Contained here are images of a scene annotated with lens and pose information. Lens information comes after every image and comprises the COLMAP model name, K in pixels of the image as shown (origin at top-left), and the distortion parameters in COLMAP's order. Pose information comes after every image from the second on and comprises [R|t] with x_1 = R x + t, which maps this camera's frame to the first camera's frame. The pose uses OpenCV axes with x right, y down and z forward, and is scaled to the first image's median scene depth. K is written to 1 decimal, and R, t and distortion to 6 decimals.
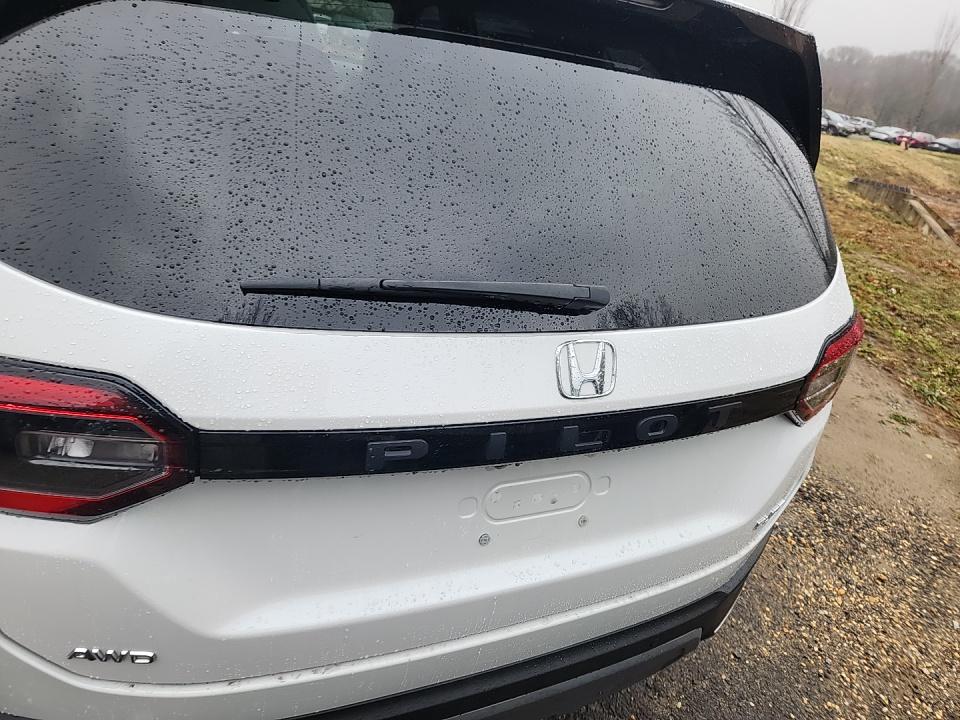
lens RADIAL K [[646.4, 0, 480.0], [0, 646.4, 360.0], [0, 0, 1]] dist [0.060376, -0.053280]
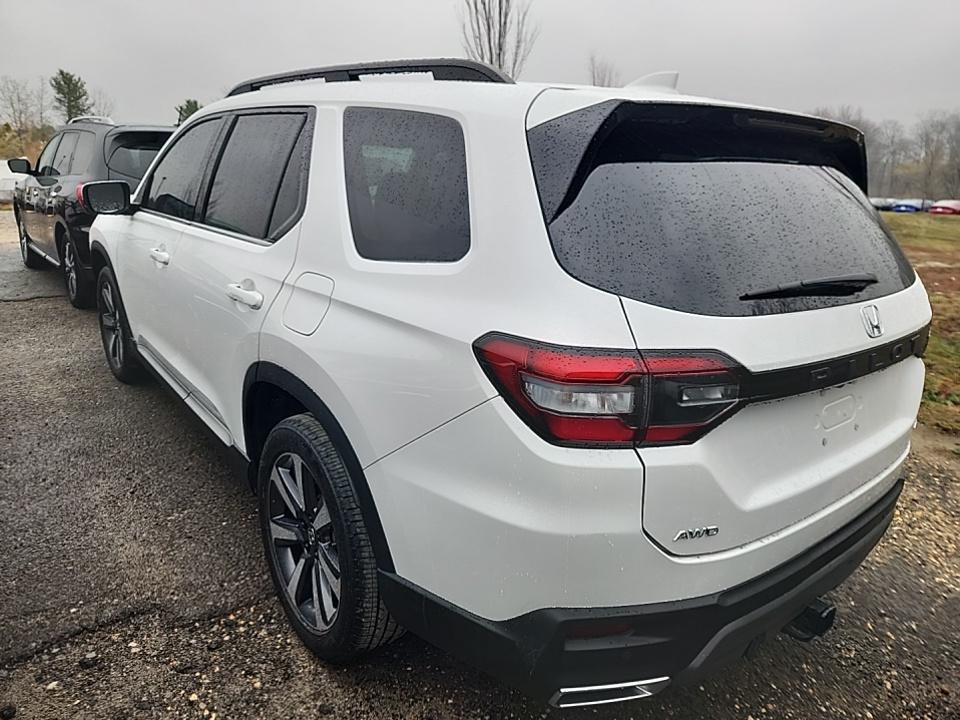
lens RADIAL K [[646.4, 0, 480.0], [0, 646.4, 360.0], [0, 0, 1]] dist [0.060376, -0.053280]
pose [[0.962146, -0.198485, 0.186760, -1.314874], [0.223832, 0.966448, -0.126009, 0.113132], [-0.155482, 0.163041, 0.974291, -0.594714]]
